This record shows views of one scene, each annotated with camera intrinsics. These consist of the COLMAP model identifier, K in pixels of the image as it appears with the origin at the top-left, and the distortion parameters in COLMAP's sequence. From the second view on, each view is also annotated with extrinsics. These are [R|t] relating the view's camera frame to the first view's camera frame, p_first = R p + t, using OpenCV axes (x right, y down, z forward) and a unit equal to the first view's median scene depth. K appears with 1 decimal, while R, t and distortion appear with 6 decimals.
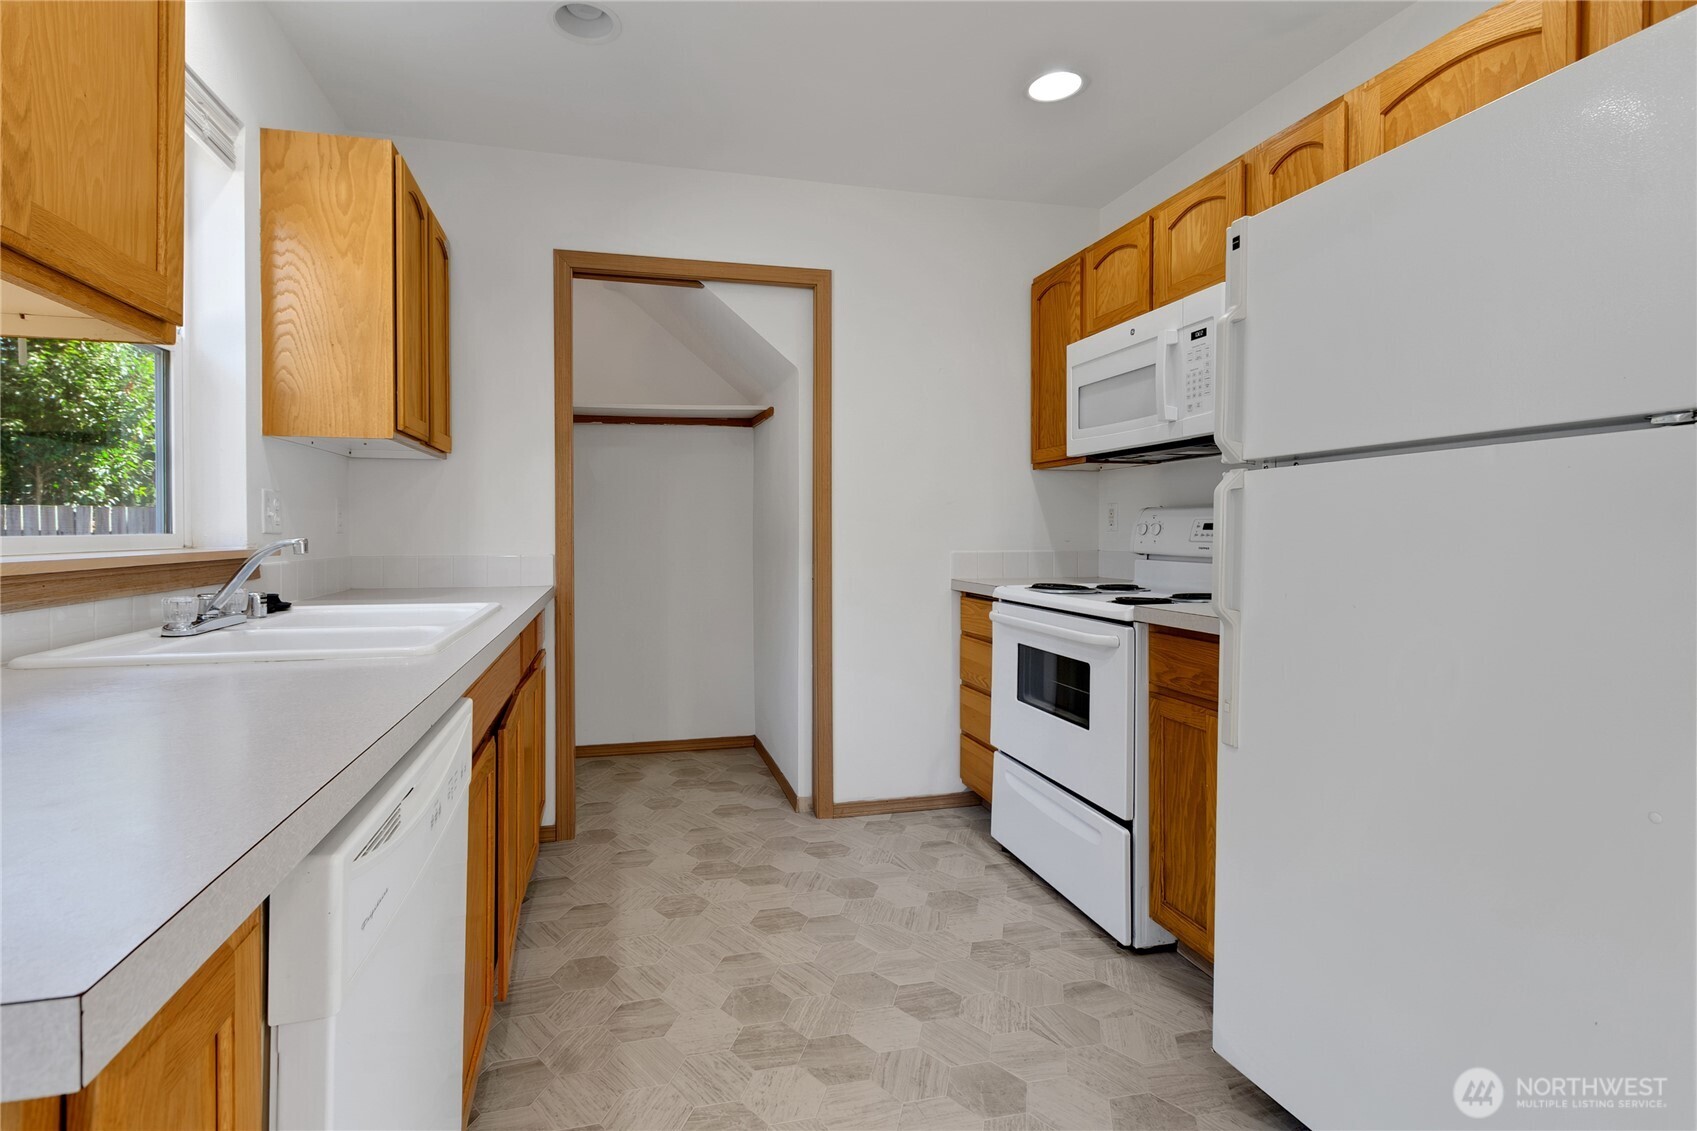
lens RADIAL K [[833.2, 0, 847.1], [0, 833.2, 533.5], [0, 0, 1]] dist [-0.011618, -0.000188]
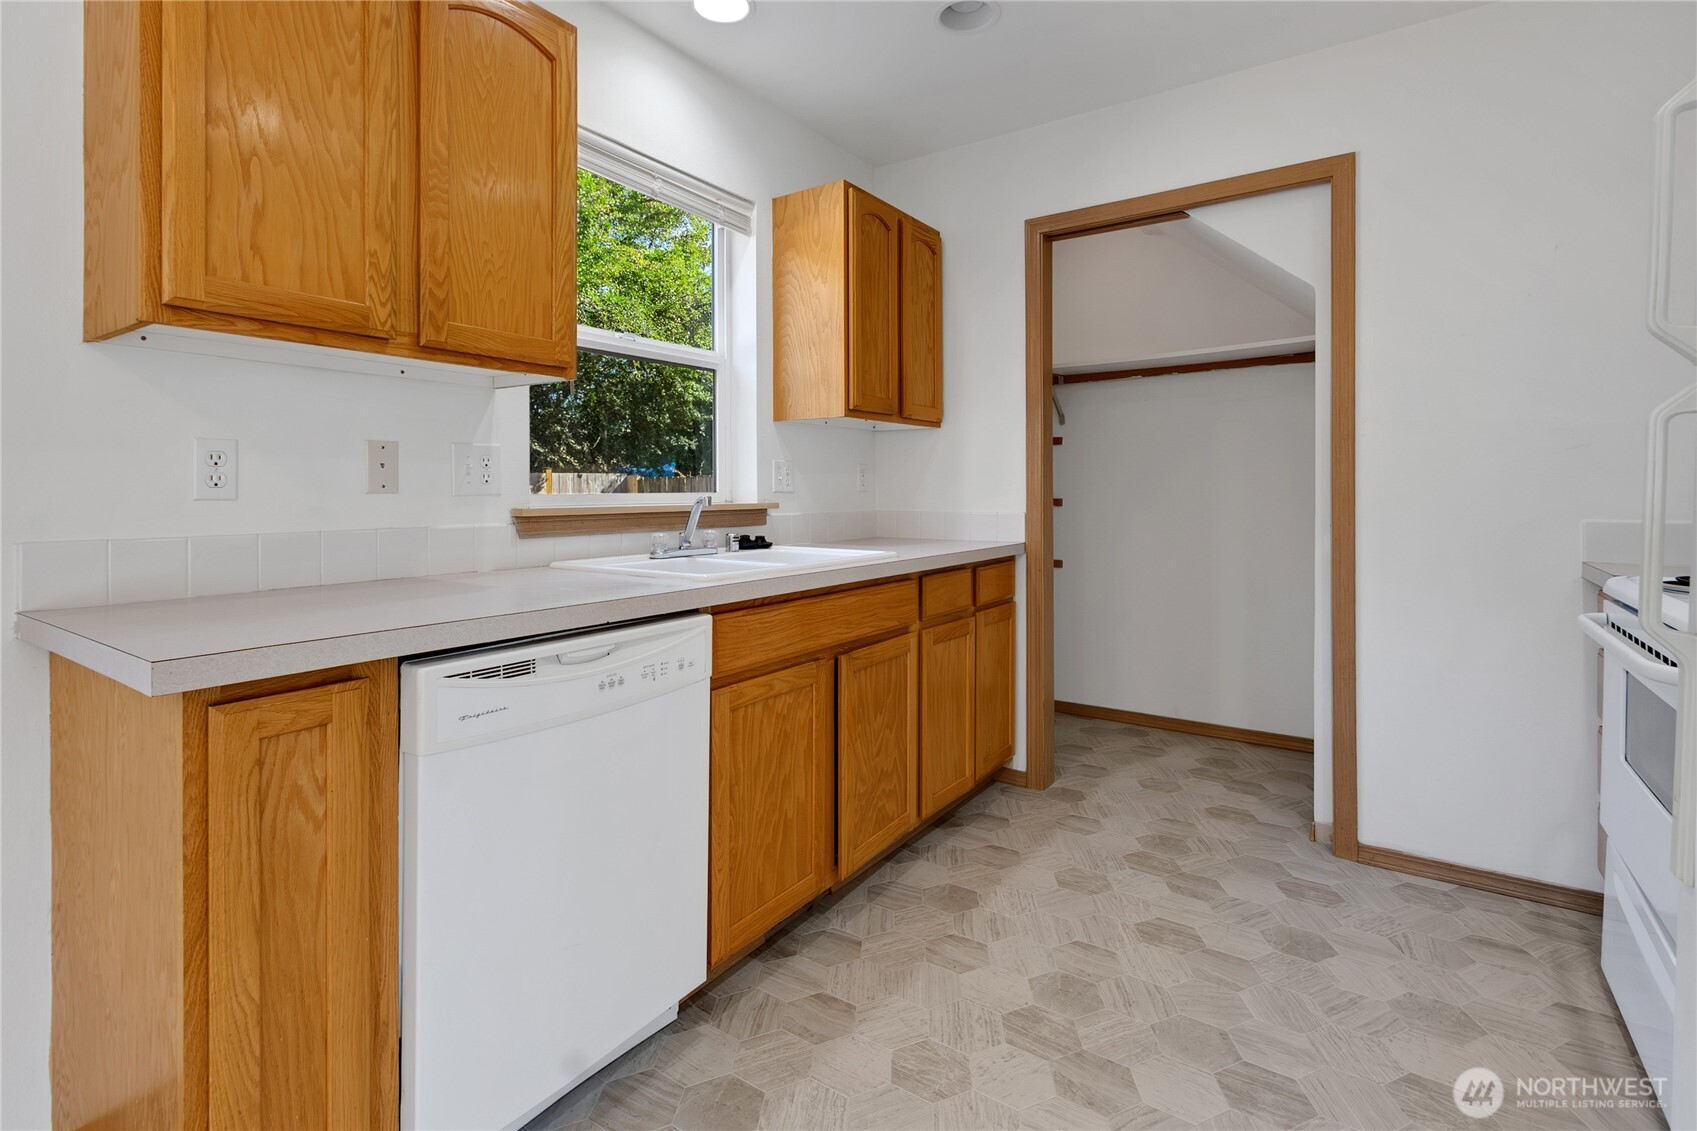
lens RADIAL K [[838.1, 0, 762.4], [0, 838.1, 493.4], [0, 0, 1]] dist [0.000417, -0.006538]
pose [[0.604957, 0.003471, -0.796251, 0.324017], [-0.001110, 0.999993, 0.003515, -0.002502], [0.796257, -0.001243, 0.604957, 0.113202]]
